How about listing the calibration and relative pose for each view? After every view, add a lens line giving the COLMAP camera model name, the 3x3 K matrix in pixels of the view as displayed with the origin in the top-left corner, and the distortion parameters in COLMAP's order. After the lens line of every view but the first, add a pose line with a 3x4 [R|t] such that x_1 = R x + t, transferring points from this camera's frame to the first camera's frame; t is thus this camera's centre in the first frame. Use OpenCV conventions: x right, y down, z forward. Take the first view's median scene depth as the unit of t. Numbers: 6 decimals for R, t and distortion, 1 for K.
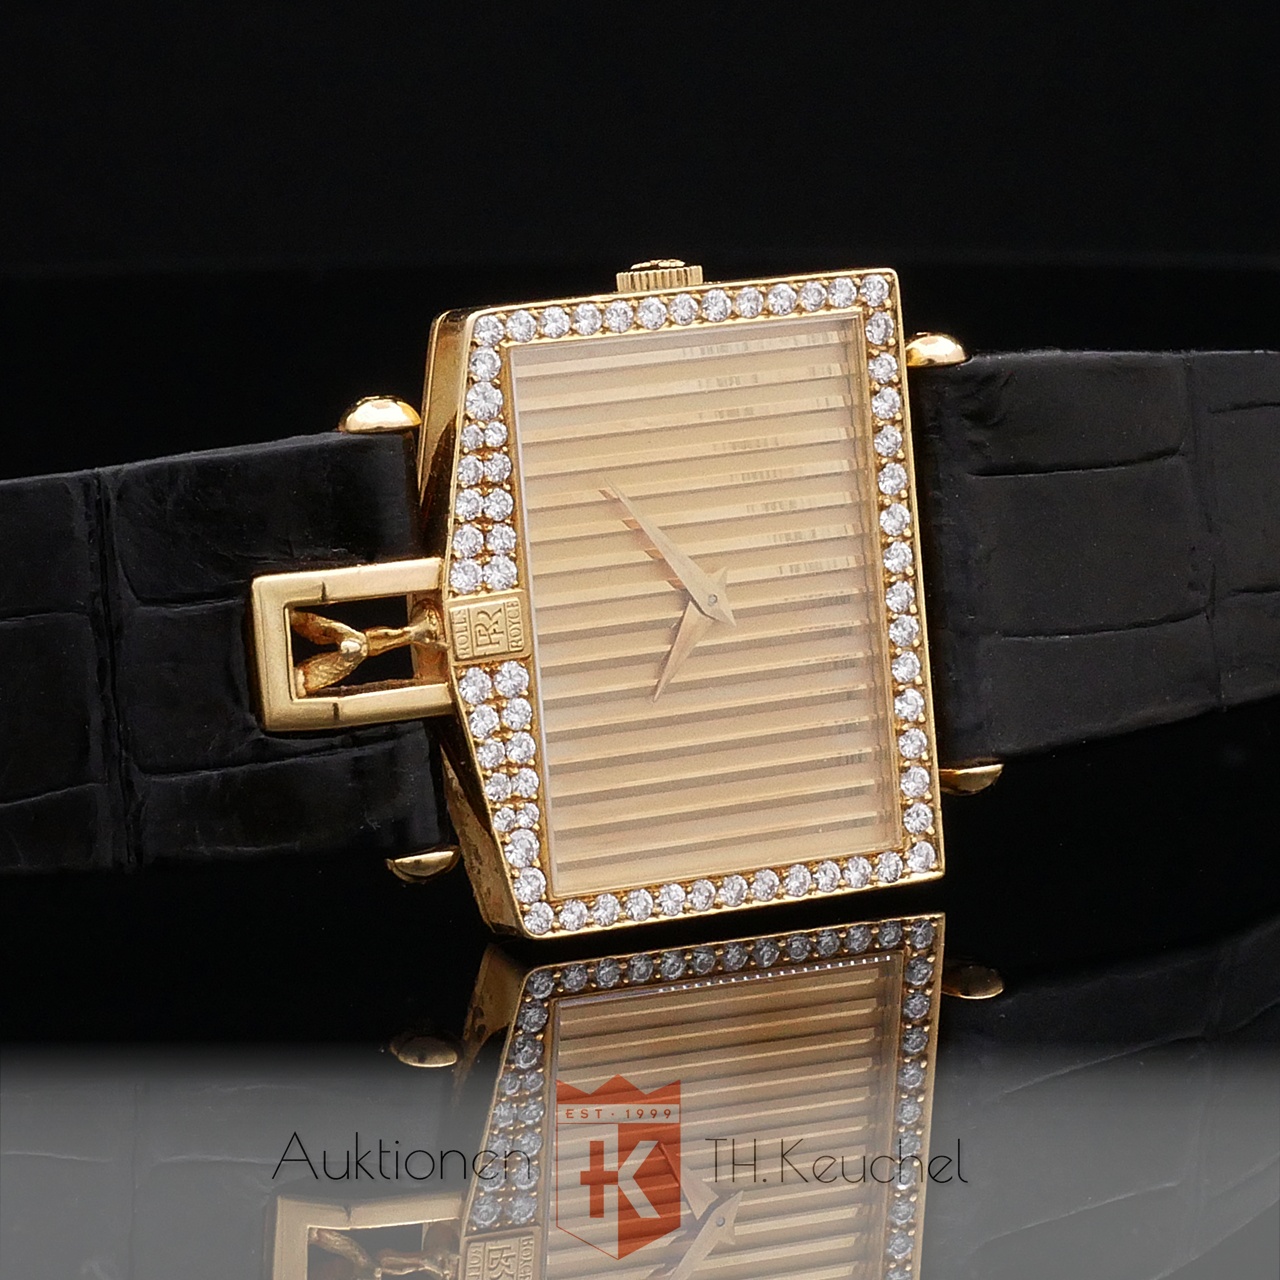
lens RADIAL K [[6380.3, 0, 640.0], [0, 6380.3, 640.0], [0, 0, 1]] dist [0.160007, 10.613542]
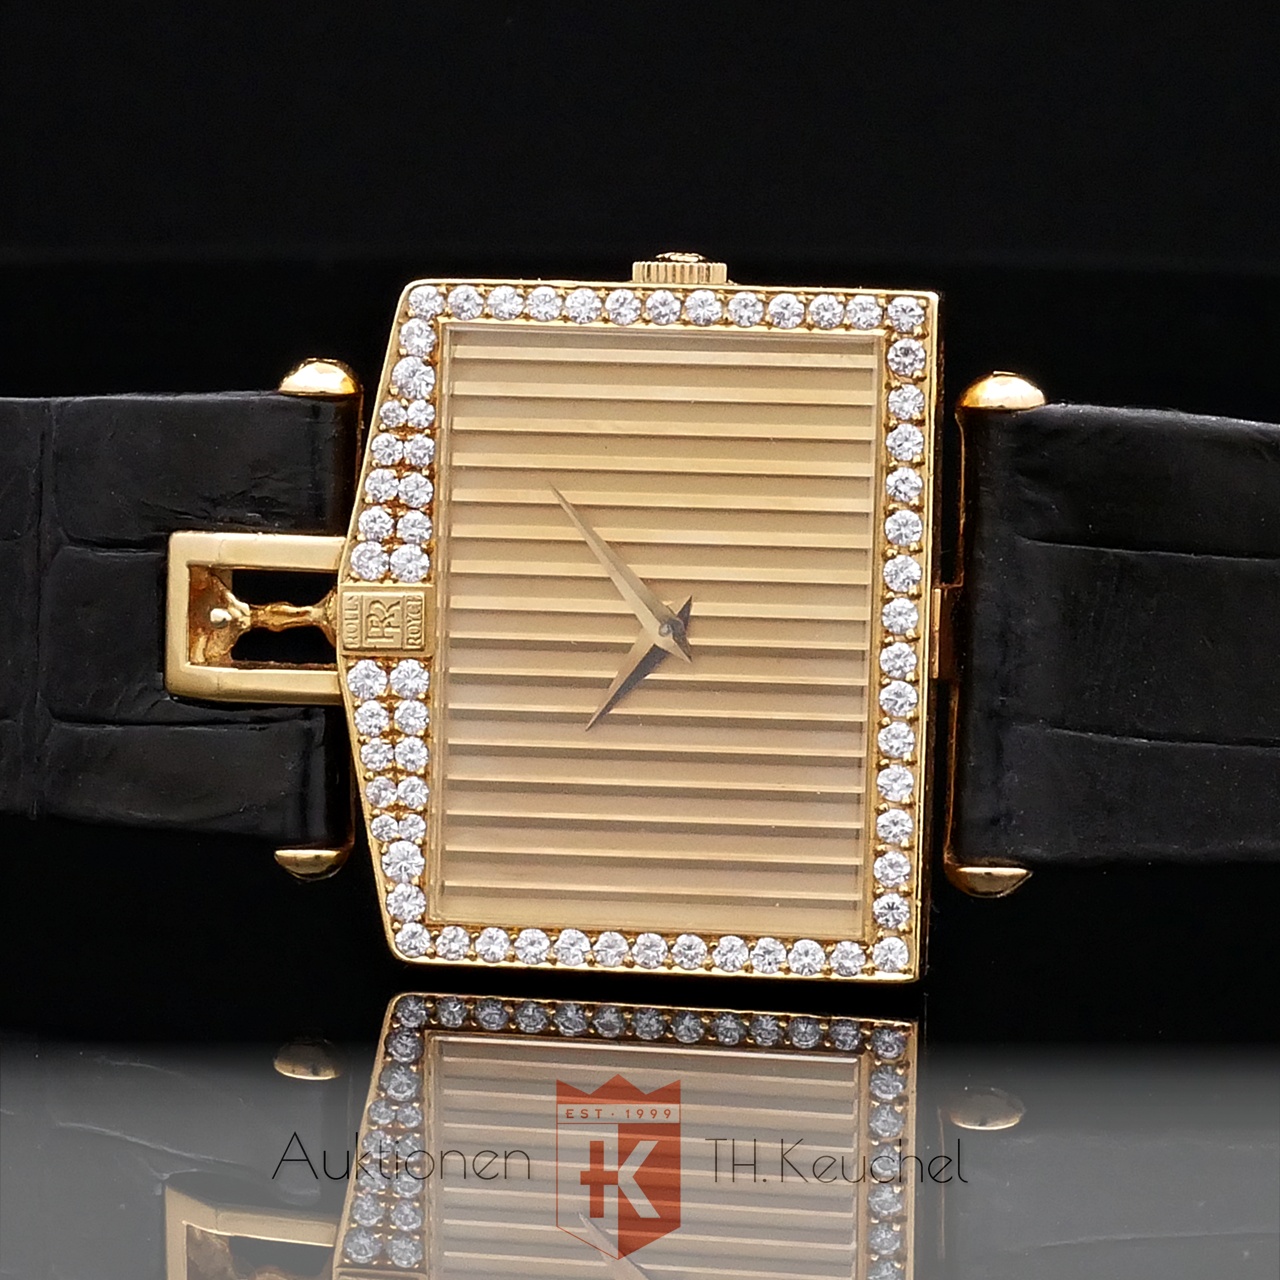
lens RADIAL K [[6380.3, 0, 640.0], [0, 6380.3, 640.0], [0, 0, 1]] dist [0.160007, 10.613542]
pose [[0.810238, 0.139275, -0.569313, 0.533904], [-0.142404, 0.989029, 0.039285, -0.040661], [0.568538, 0.049243, 0.821182, 0.257326]]
